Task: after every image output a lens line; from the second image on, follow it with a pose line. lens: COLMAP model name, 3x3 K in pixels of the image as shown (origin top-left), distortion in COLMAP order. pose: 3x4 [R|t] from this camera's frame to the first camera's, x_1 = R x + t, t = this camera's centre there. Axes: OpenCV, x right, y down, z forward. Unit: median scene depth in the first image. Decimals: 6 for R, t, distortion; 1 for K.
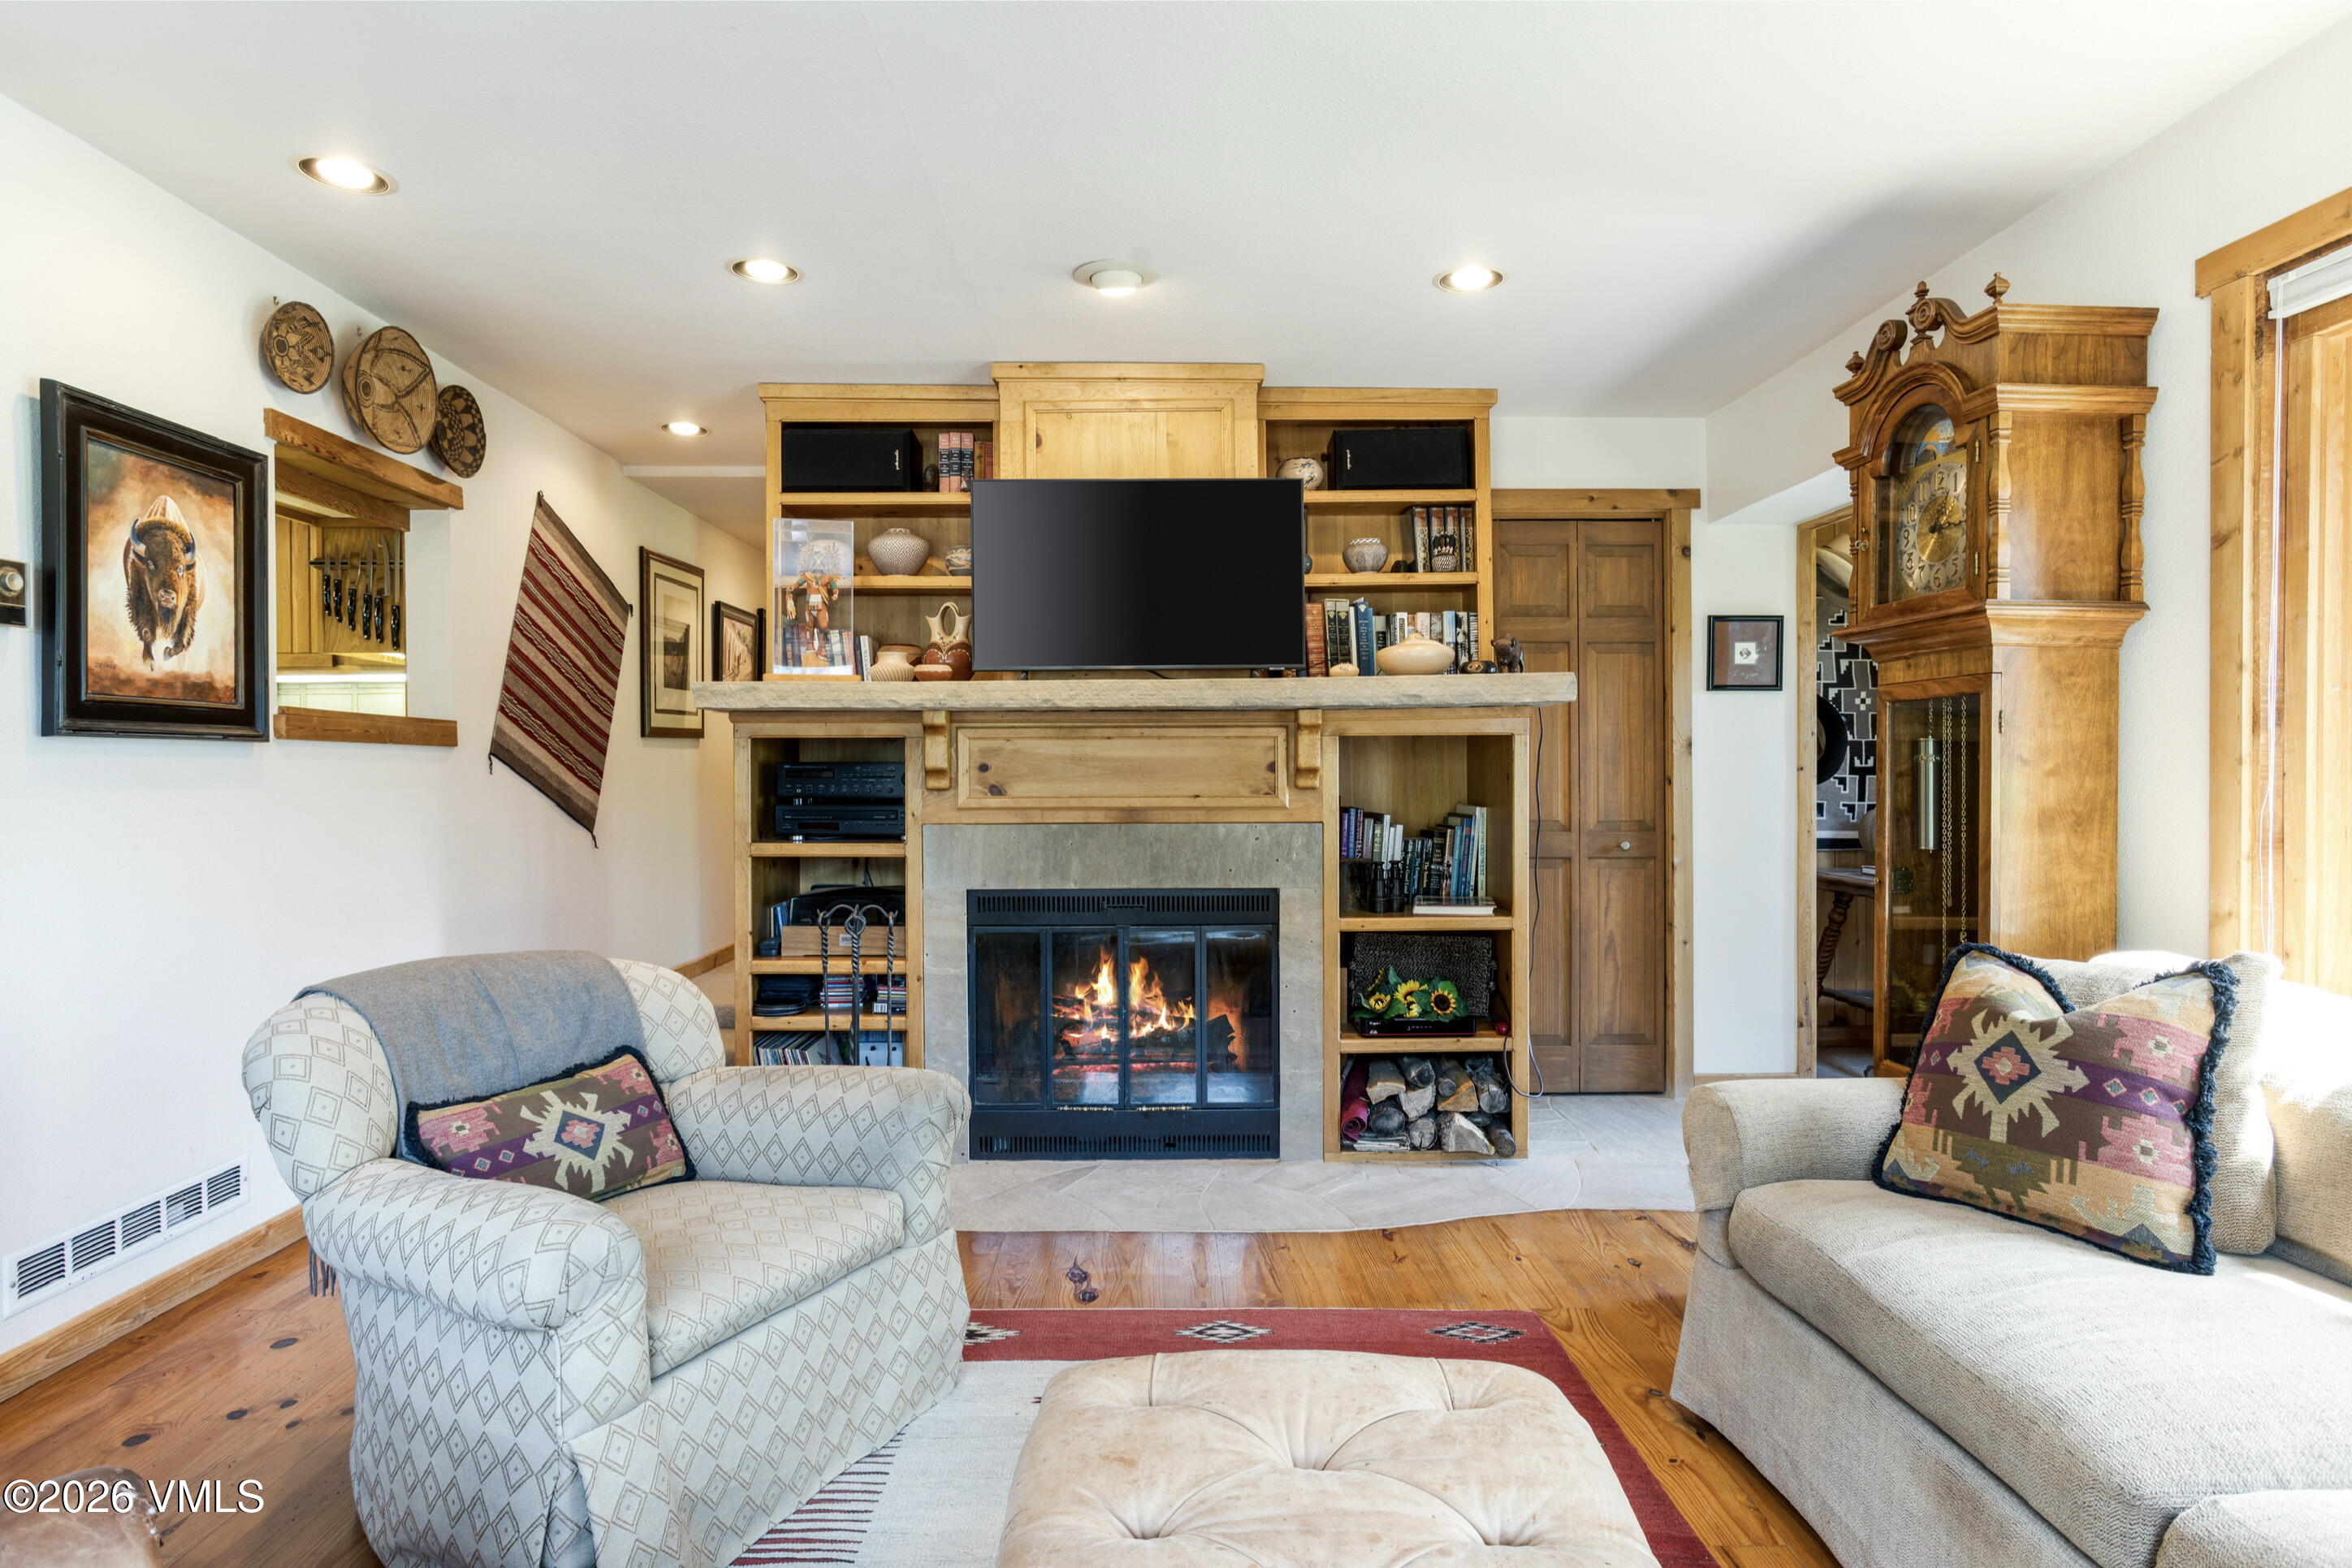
lens RADIAL K [[1254.9, 0, 1165.5], [0, 1254.9, 781.2], [0, 0, 1]] dist [0.002969, 0.001701]
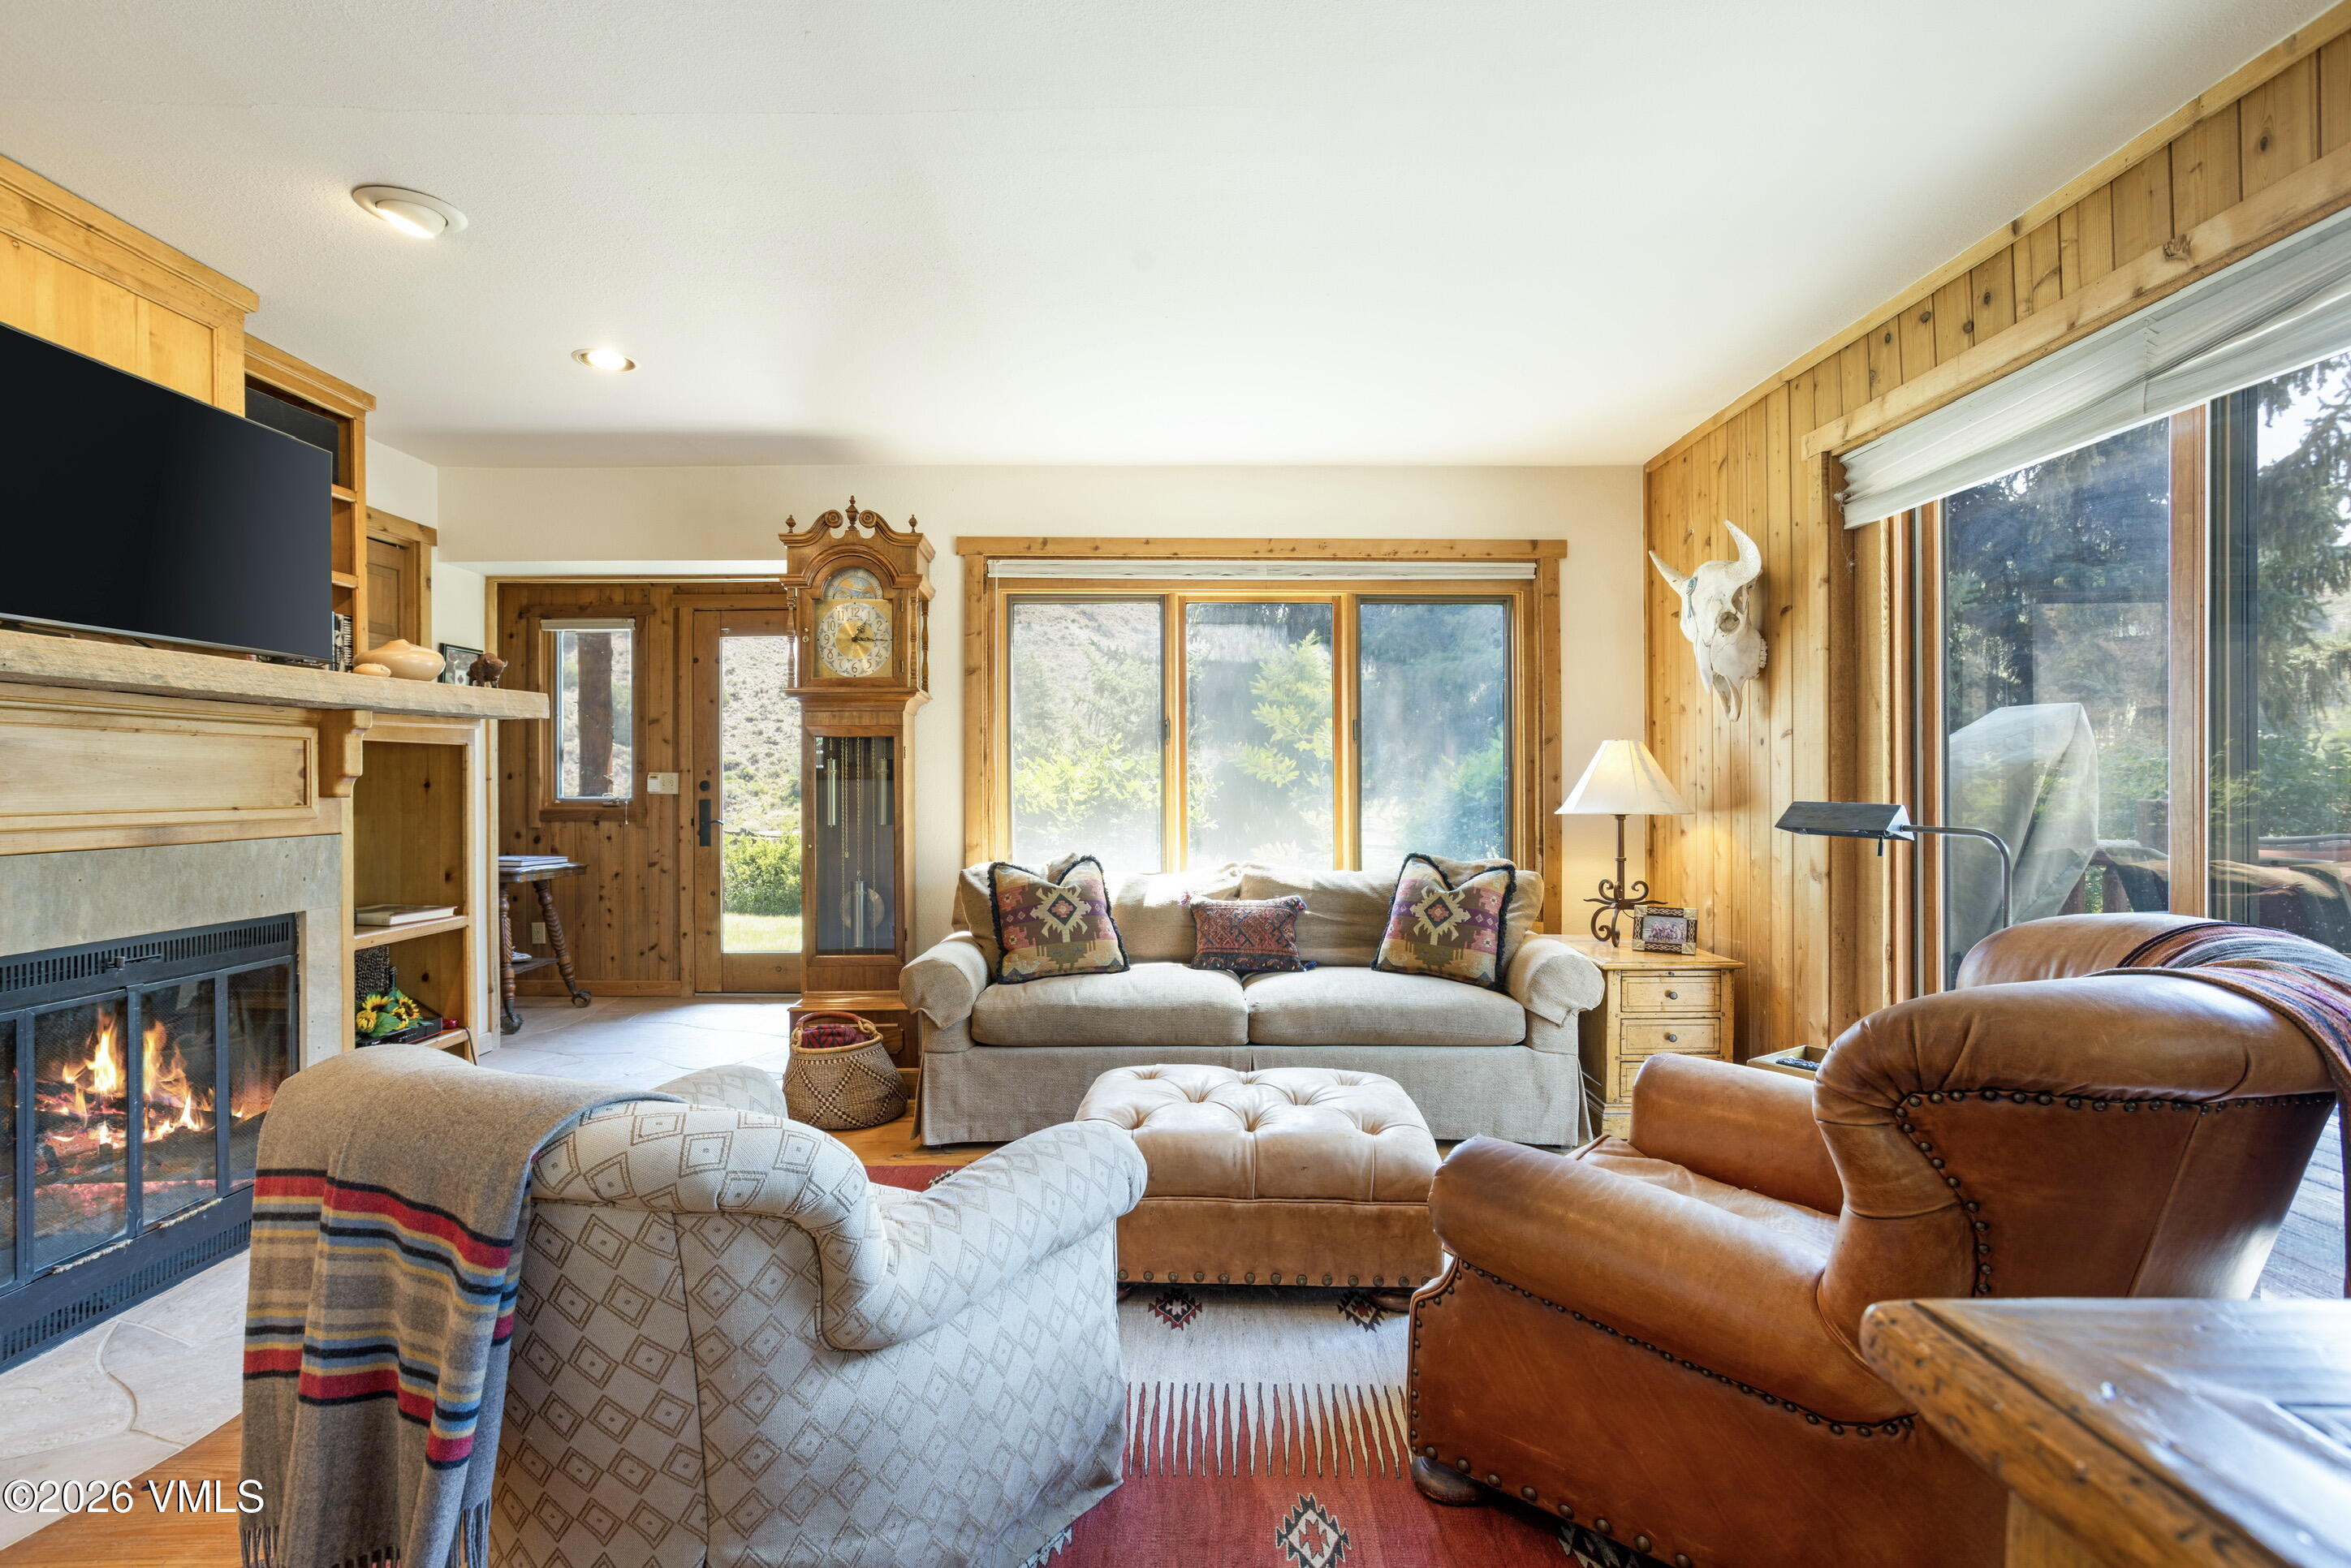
lens RADIAL K [[1154.5, 0, 1186.6], [0, 1154.5, 787.3], [0, 0, 1]] dist [-0.028276, 0.014806]
pose [[0.007312, -0.001568, 0.999972, -0.700961], [0.009844, 0.999950, 0.001496, 0.003845], [-0.999925, 0.009832, 0.007327, 0.381704]]
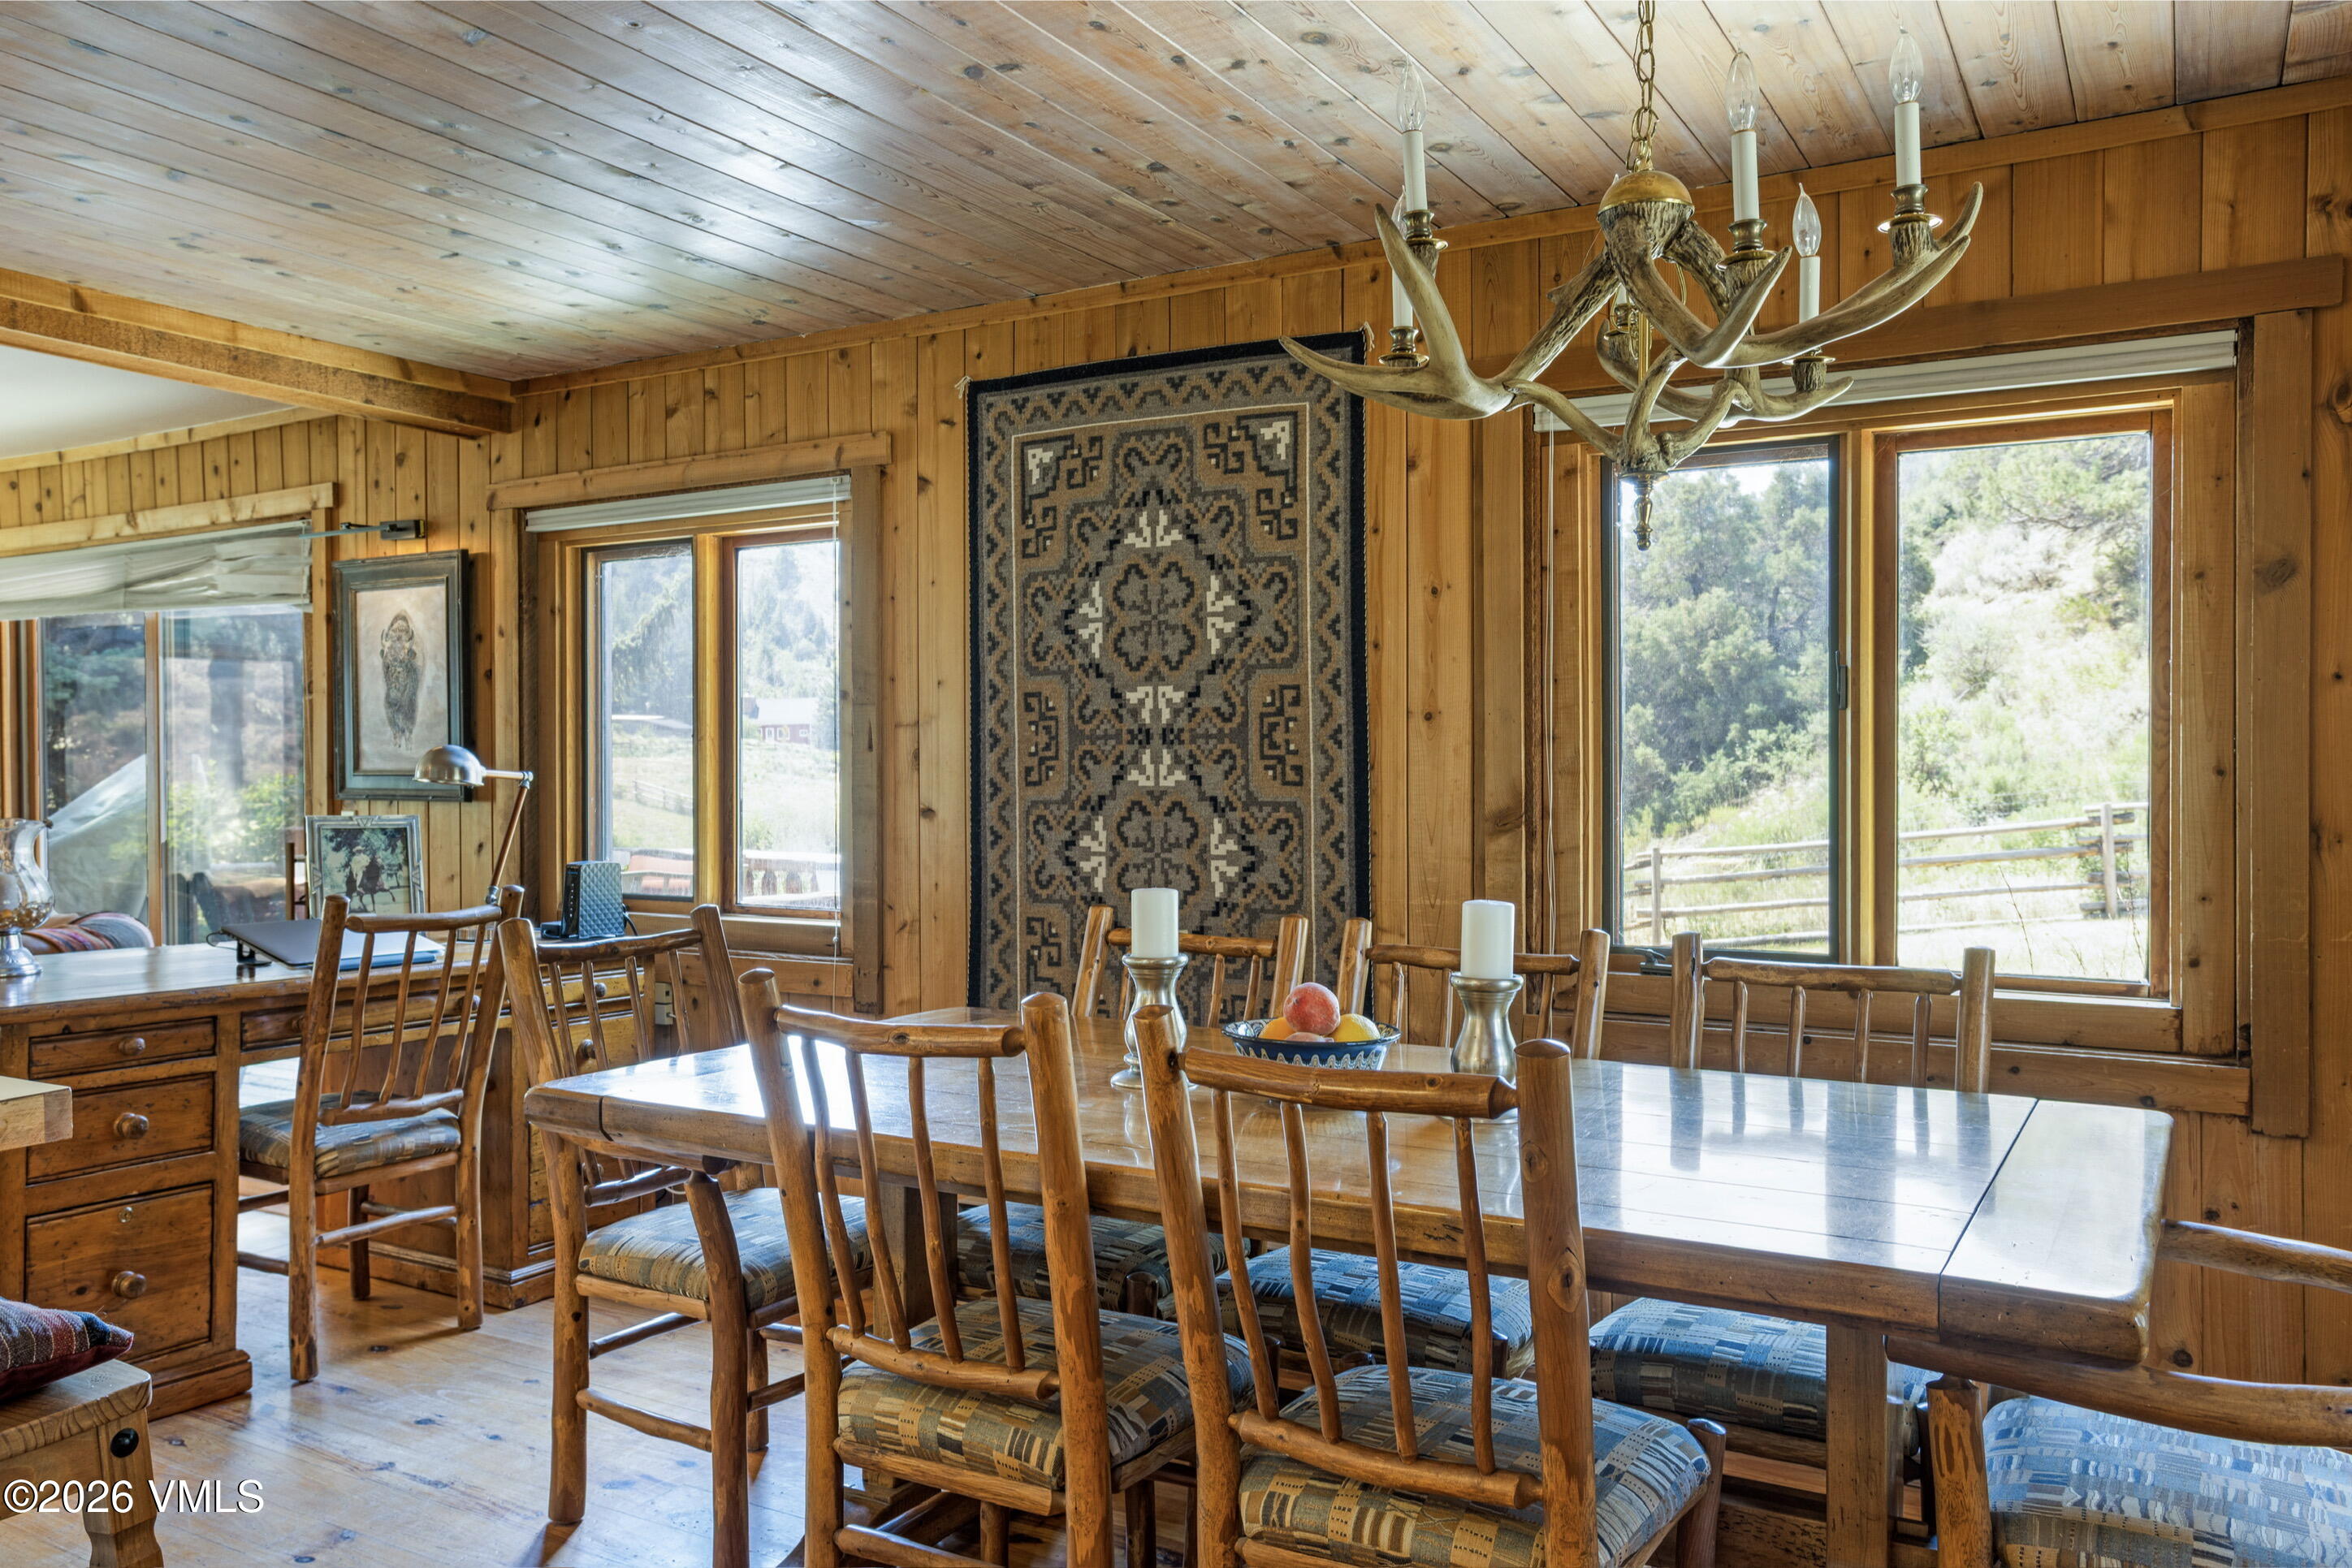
lens RADIAL K [[1768.9, 0, 1138.2], [0, 1768.9, 794.9], [0, 0, 1]] dist [-0.019223, 0.042781]
pose [[-0.844656, -0.002049, 0.535306, -1.662623], [0.008797, 0.999805, 0.017706, -0.046877], [-0.535238, 0.019665, -0.844473, 0.704648]]
